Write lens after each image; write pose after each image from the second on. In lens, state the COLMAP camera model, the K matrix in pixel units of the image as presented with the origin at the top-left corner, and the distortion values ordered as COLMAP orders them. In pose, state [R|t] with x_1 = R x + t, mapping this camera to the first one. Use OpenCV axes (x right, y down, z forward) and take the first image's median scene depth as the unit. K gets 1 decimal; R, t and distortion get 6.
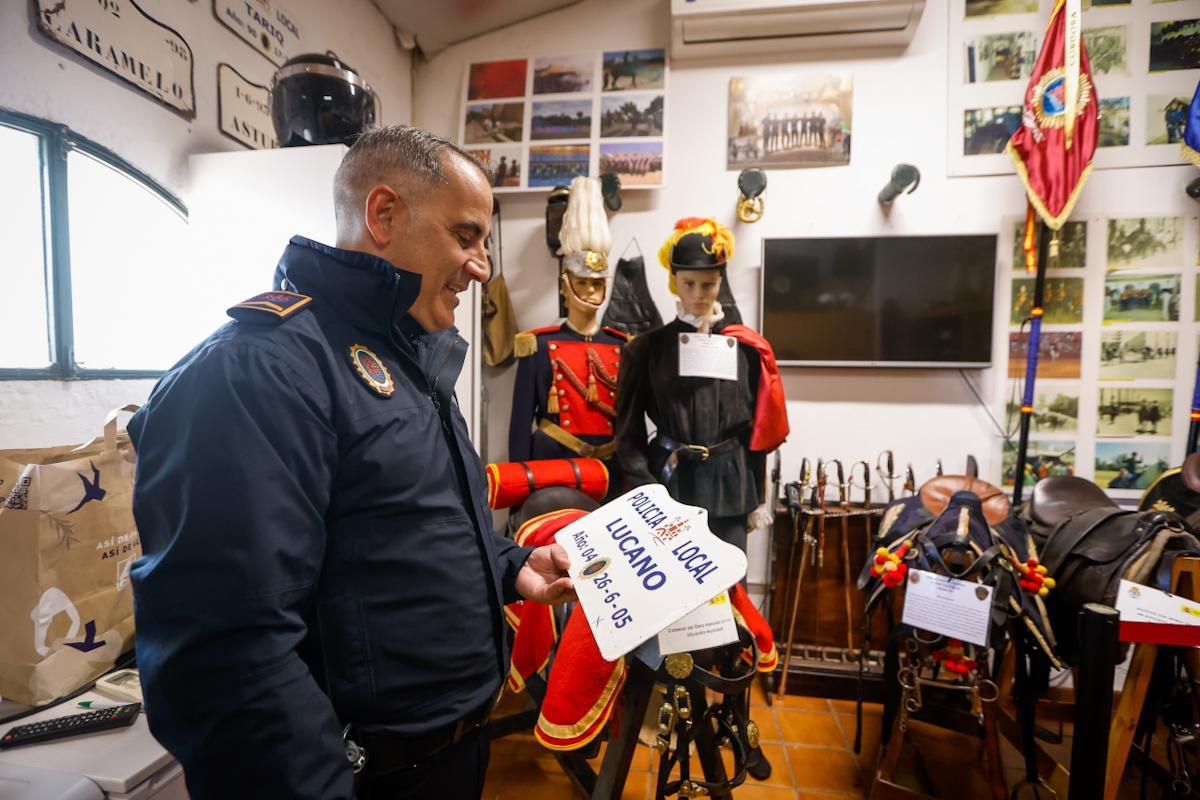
lens RADIAL K [[601.4, 0, 600.0], [0, 601.4, 400.0], [0, 0, 1]] dist [-0.056492, 0.017709]
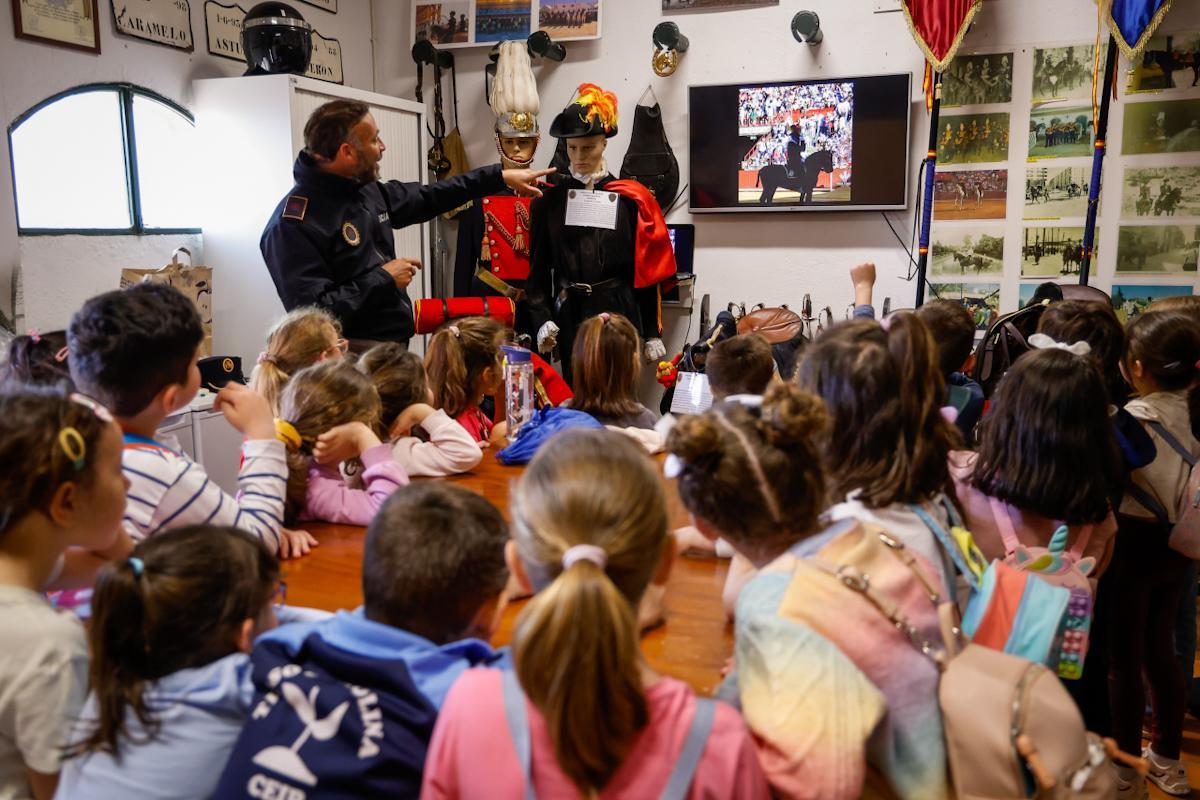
lens RADIAL K [[1151.6, 0, 600.0], [0, 1151.6, 400.0], [0, 0, 1]] dist [0.012083, 0.004084]
pose [[0.976158, 0.012492, -0.216700, 0.596042], [0.011021, 0.994202, 0.106959, 0.052215], [0.216780, -0.106797, 0.970361, -1.071788]]
